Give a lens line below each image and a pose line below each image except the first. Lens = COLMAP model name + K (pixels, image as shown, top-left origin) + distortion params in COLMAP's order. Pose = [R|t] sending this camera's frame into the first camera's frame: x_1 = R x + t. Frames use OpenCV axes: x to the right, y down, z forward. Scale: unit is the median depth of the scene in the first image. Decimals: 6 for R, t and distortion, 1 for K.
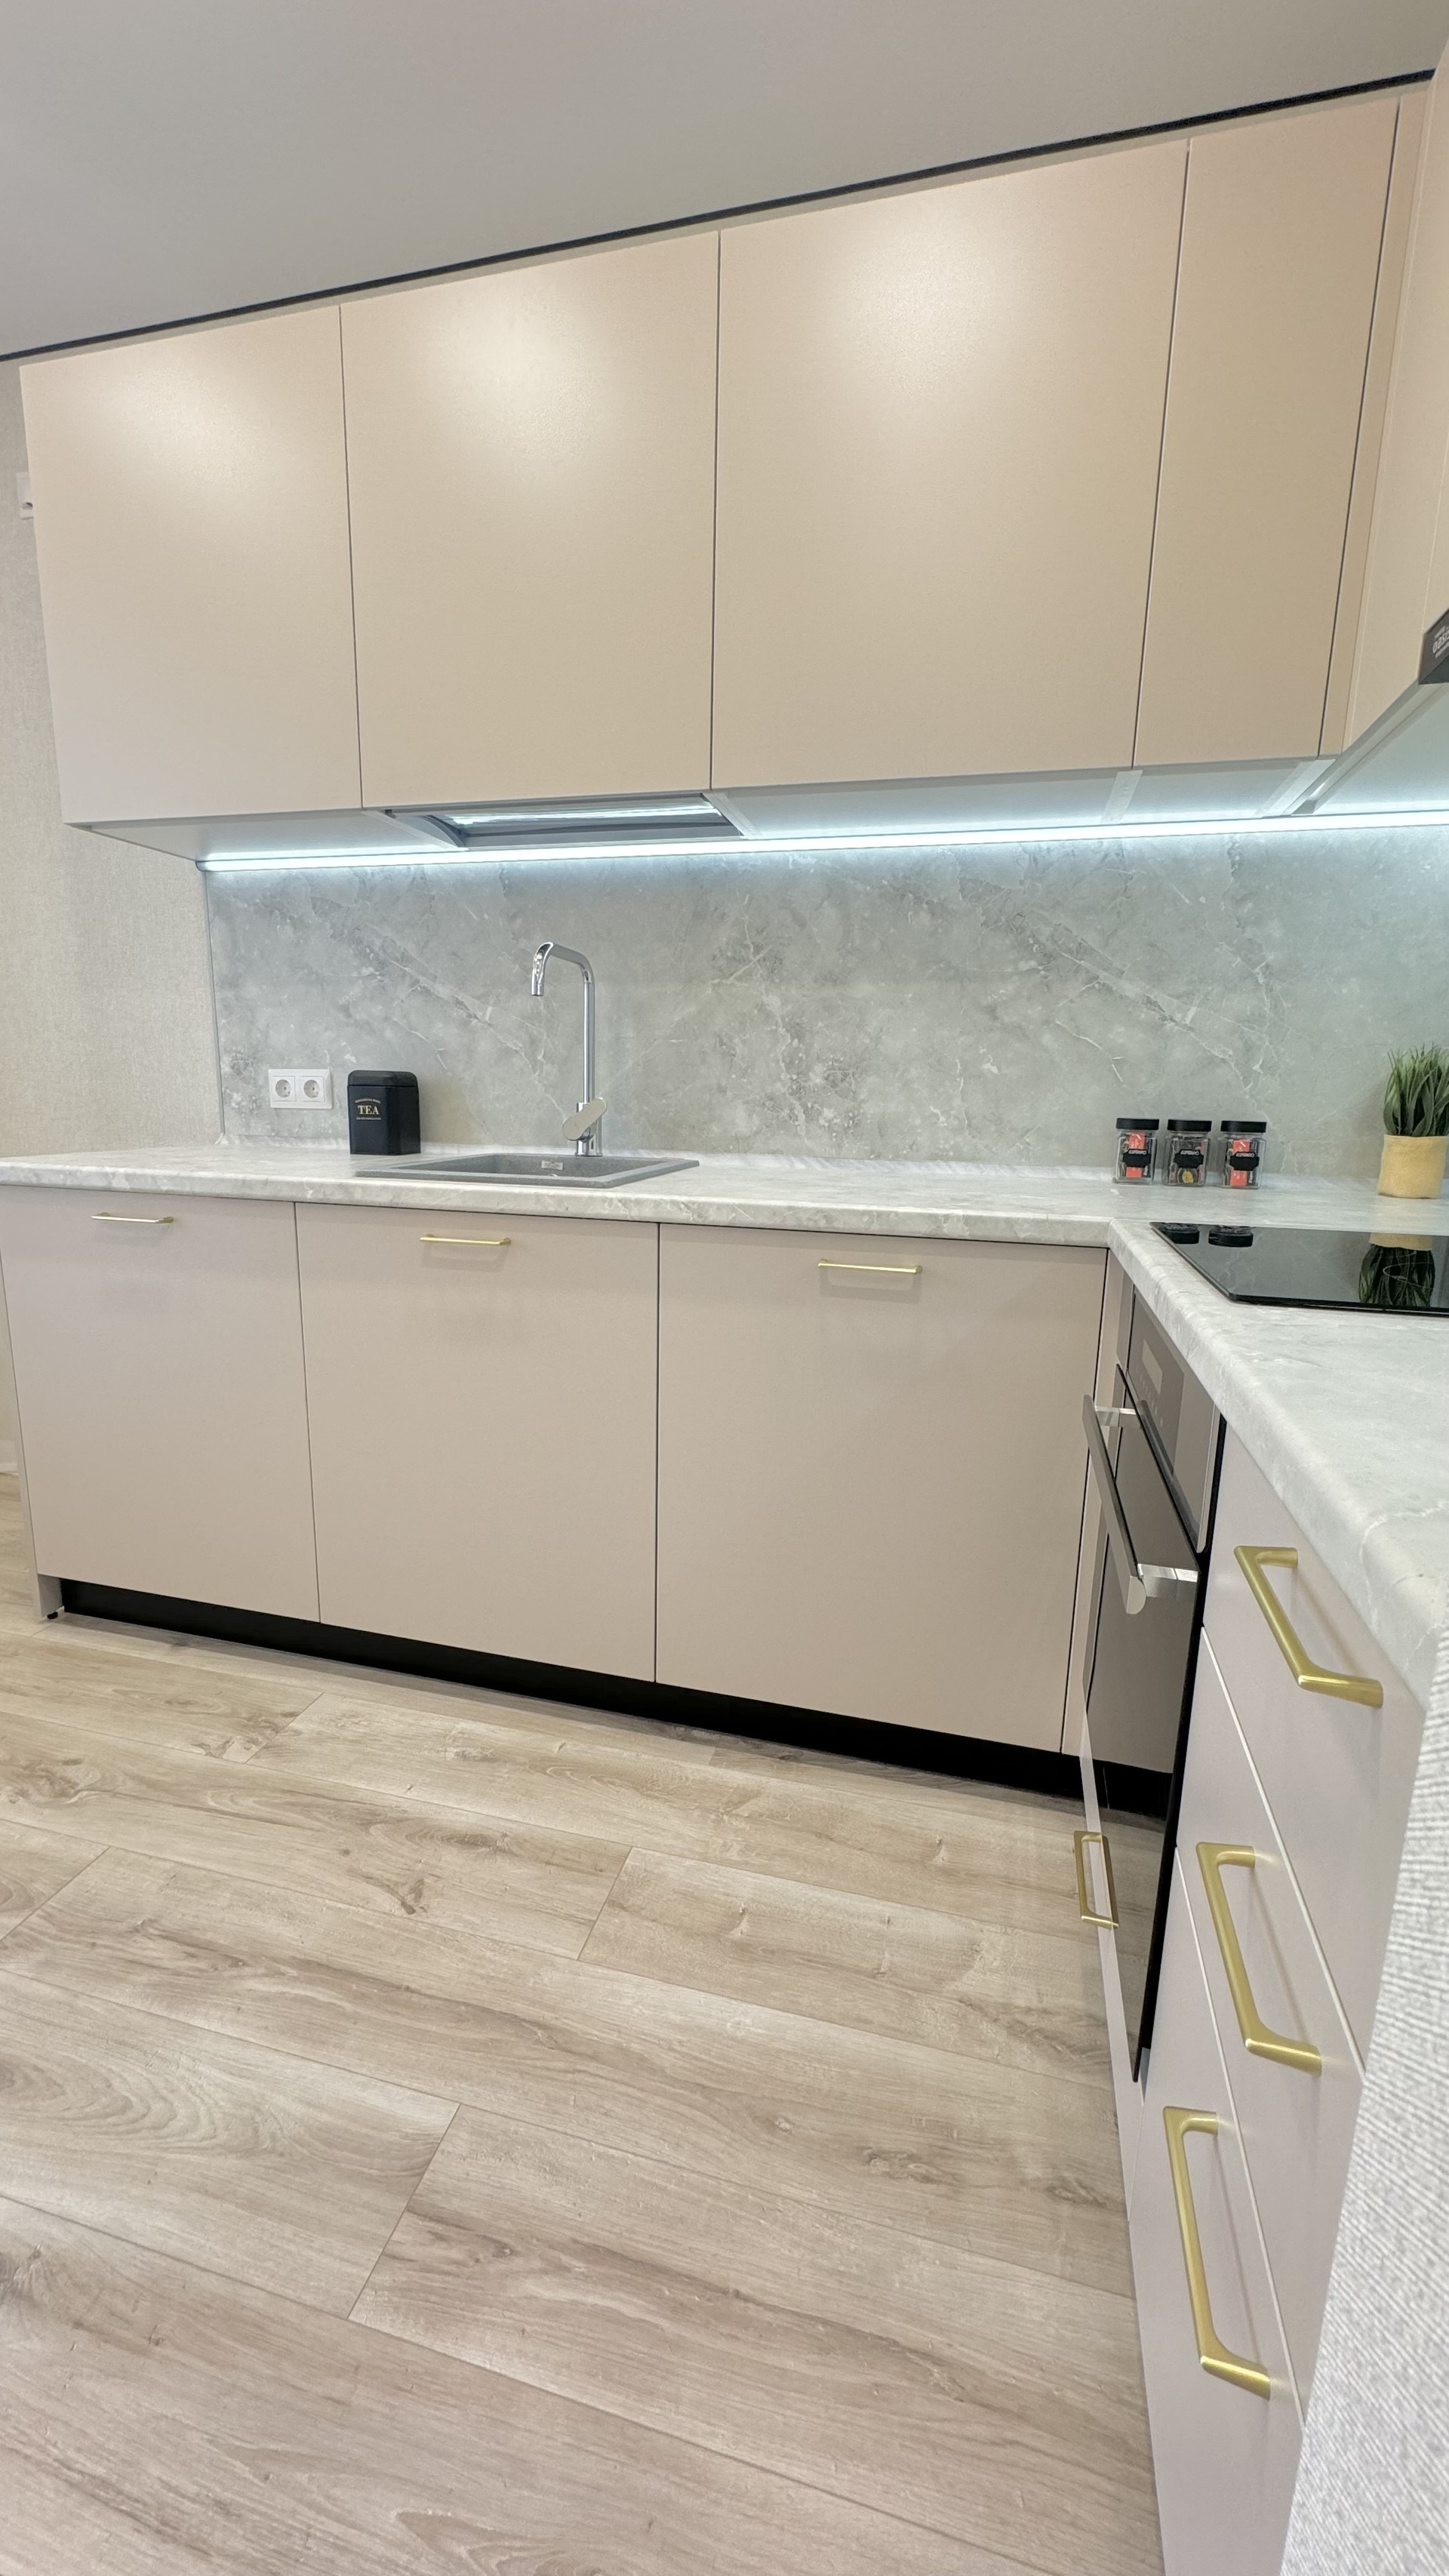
lens RADIAL K [[1022.4, 0, 728.0], [0, 1022.4, 1287.1], [0, 0, 1]] dist [-0.001845, -0.000088]
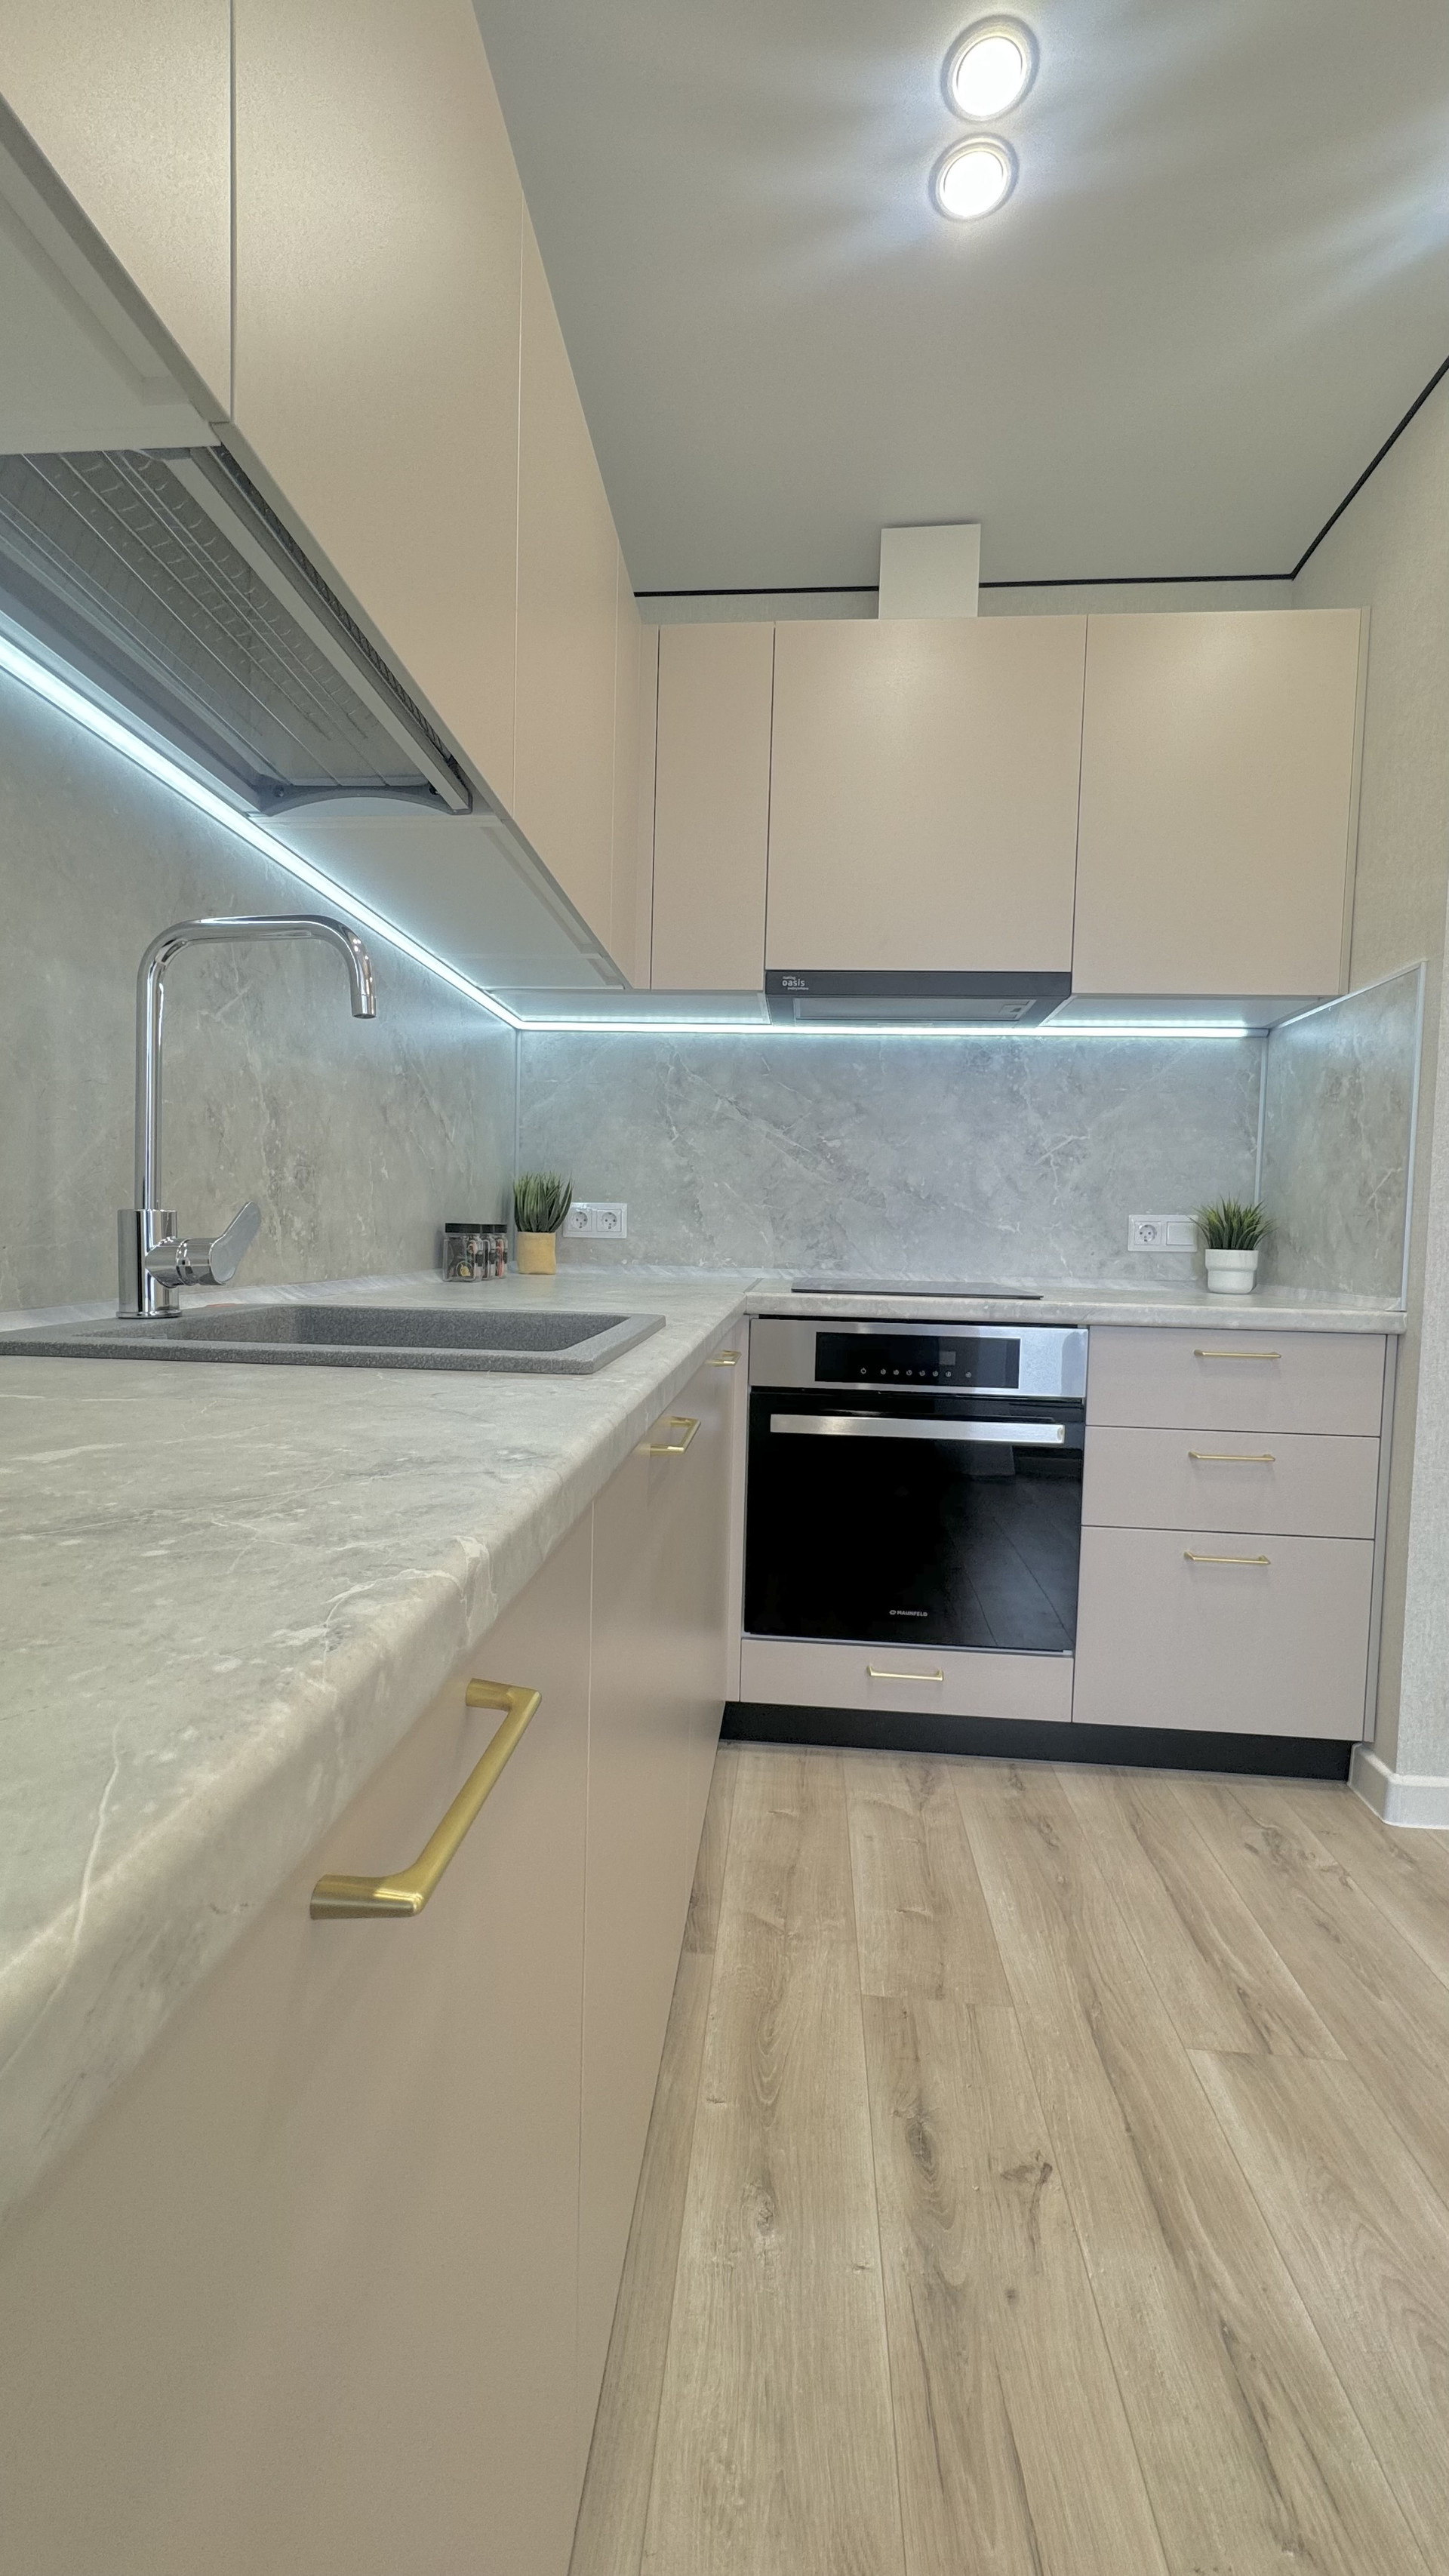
lens RADIAL K [[1025.7, 0, 723.7], [0, 1025.7, 1286.0], [0, 0, 1]] dist [-0.000696, 0.000340]
pose [[-0.173826, -0.076426, 0.981806, -0.835583], [0.163128, 0.980976, 0.105242, -0.188640], [-0.971171, 0.178454, -0.158052, 1.016460]]
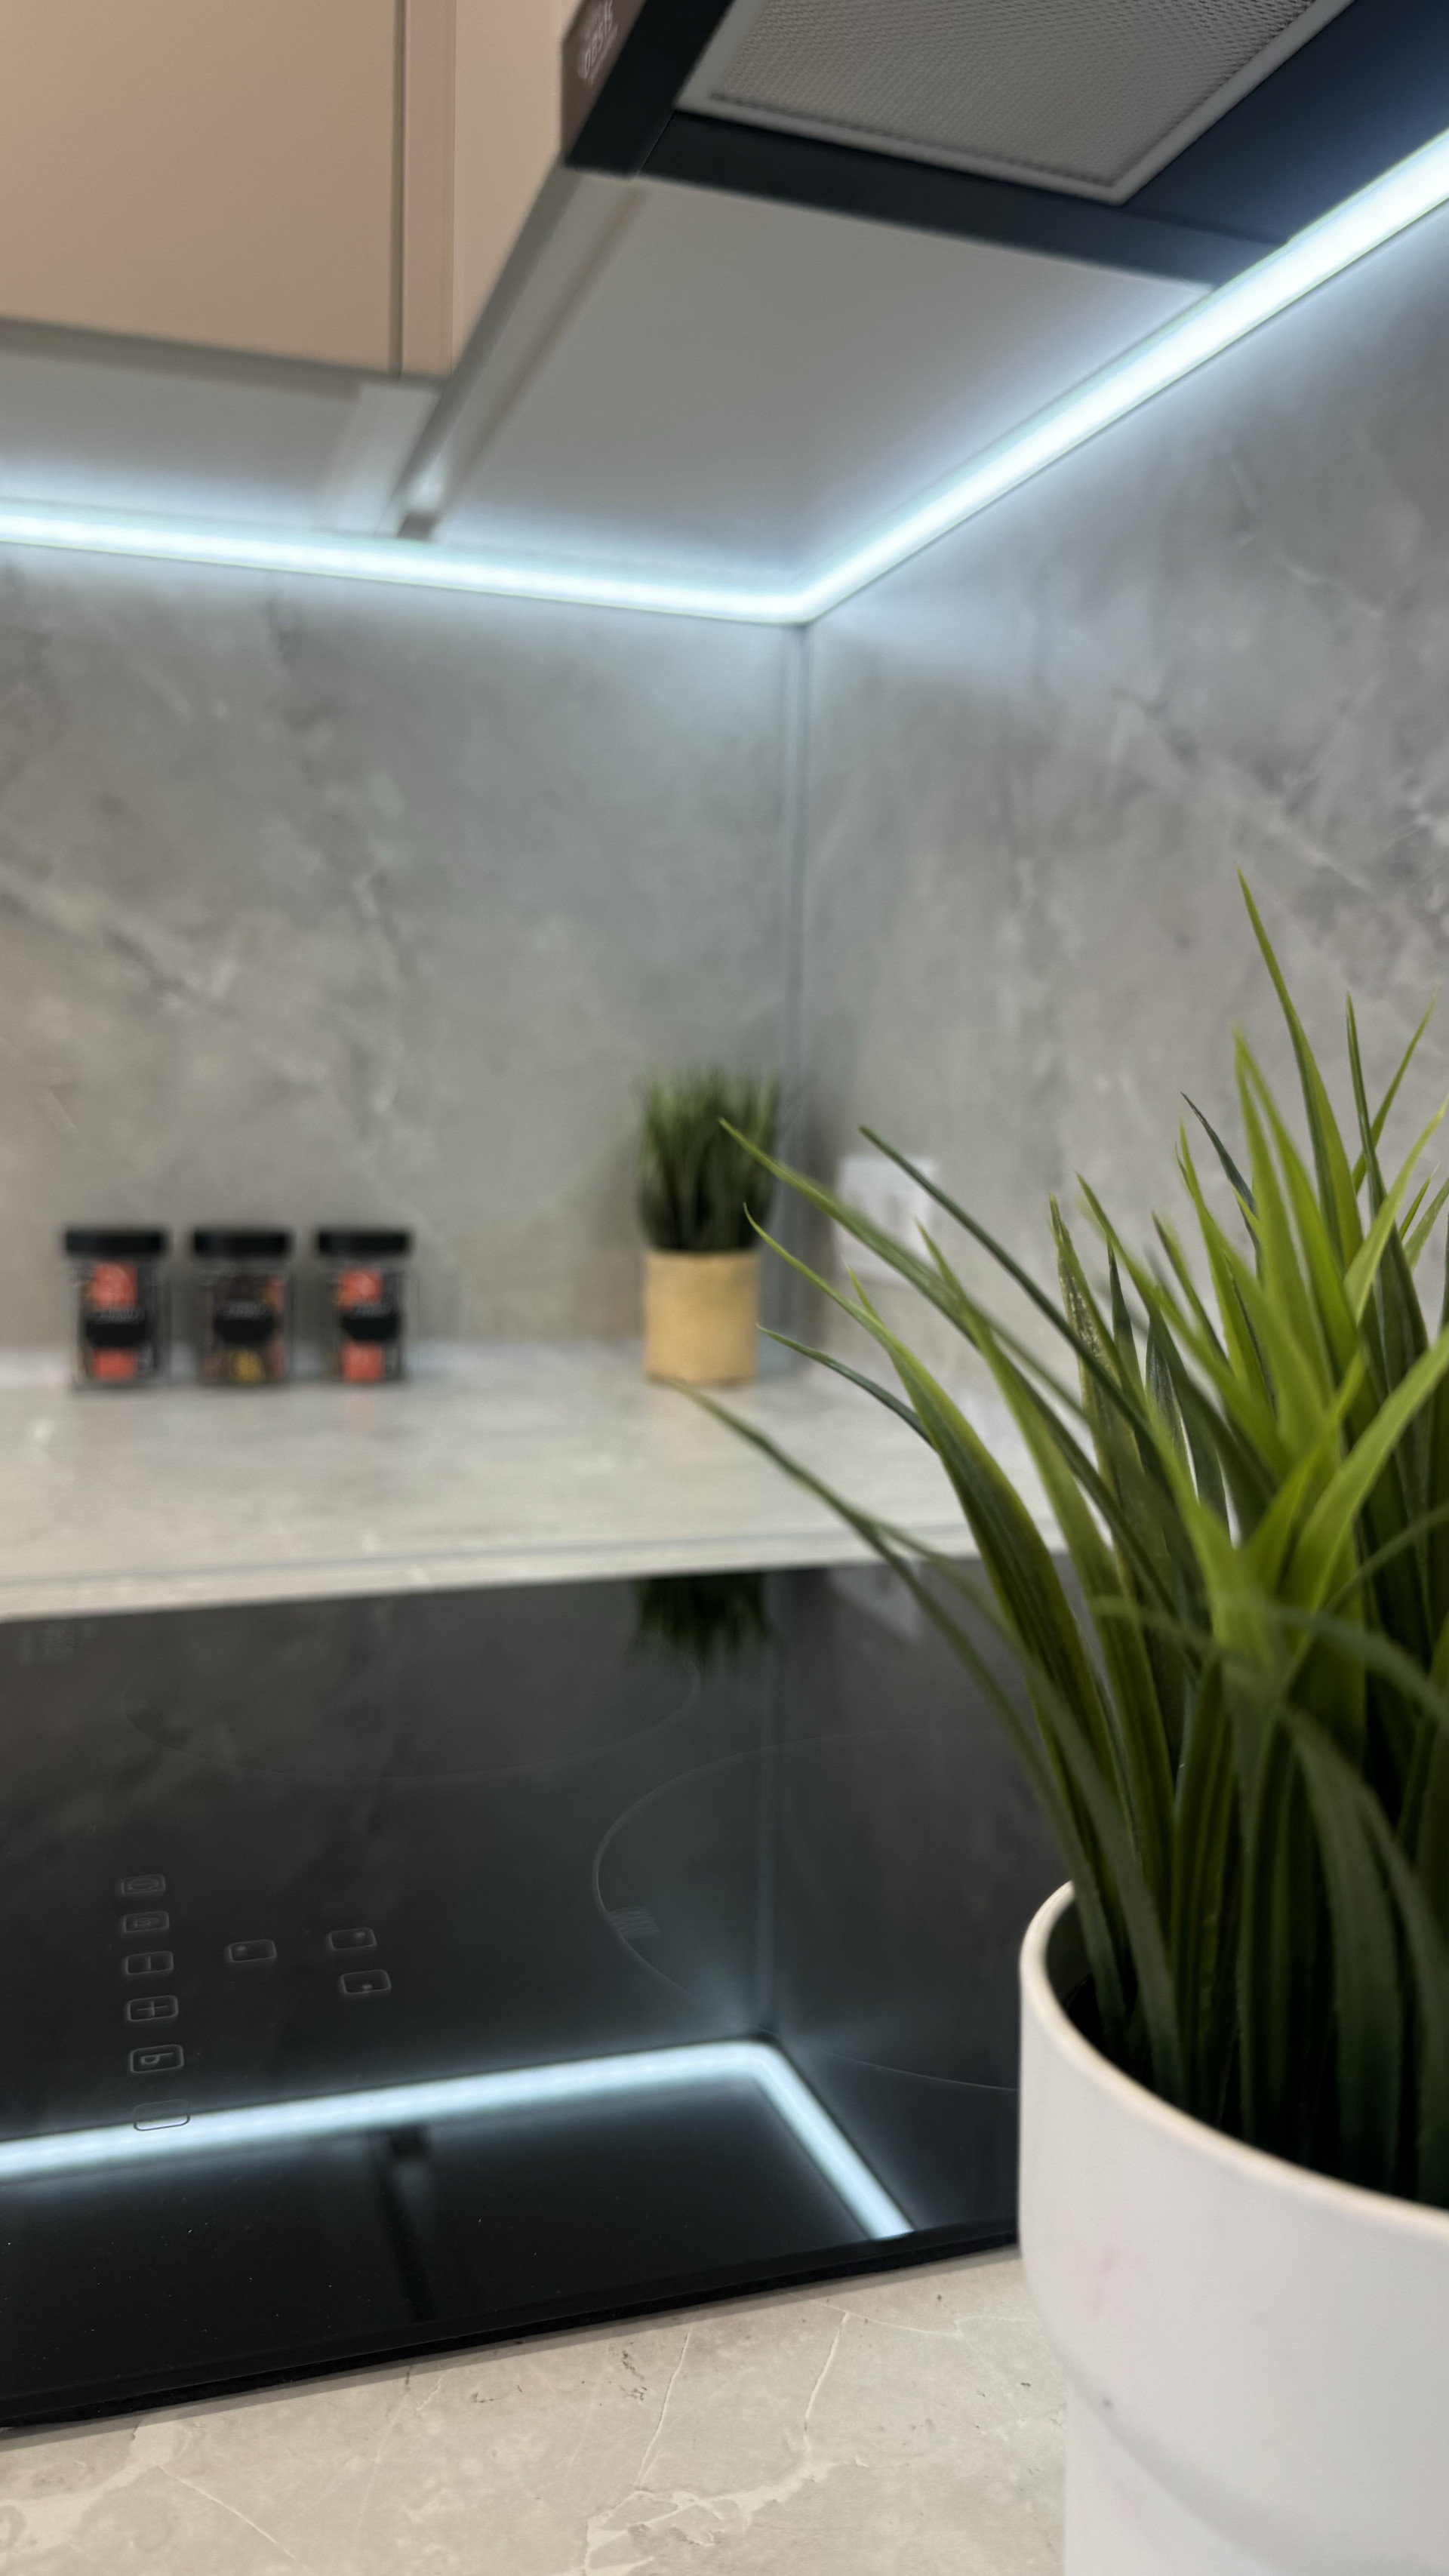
lens RADIAL K [[1865.6, 0, 721.2], [0, 1865.6, 1291.3], [0, 0, 1]] dist [0.002962, 0.000136]
pose [[0.832224, -0.048550, 0.552310, 0.215619], [0.100718, 0.992823, -0.064489, -0.077364], [-0.545215, 0.109297, 0.831141, 0.298046]]
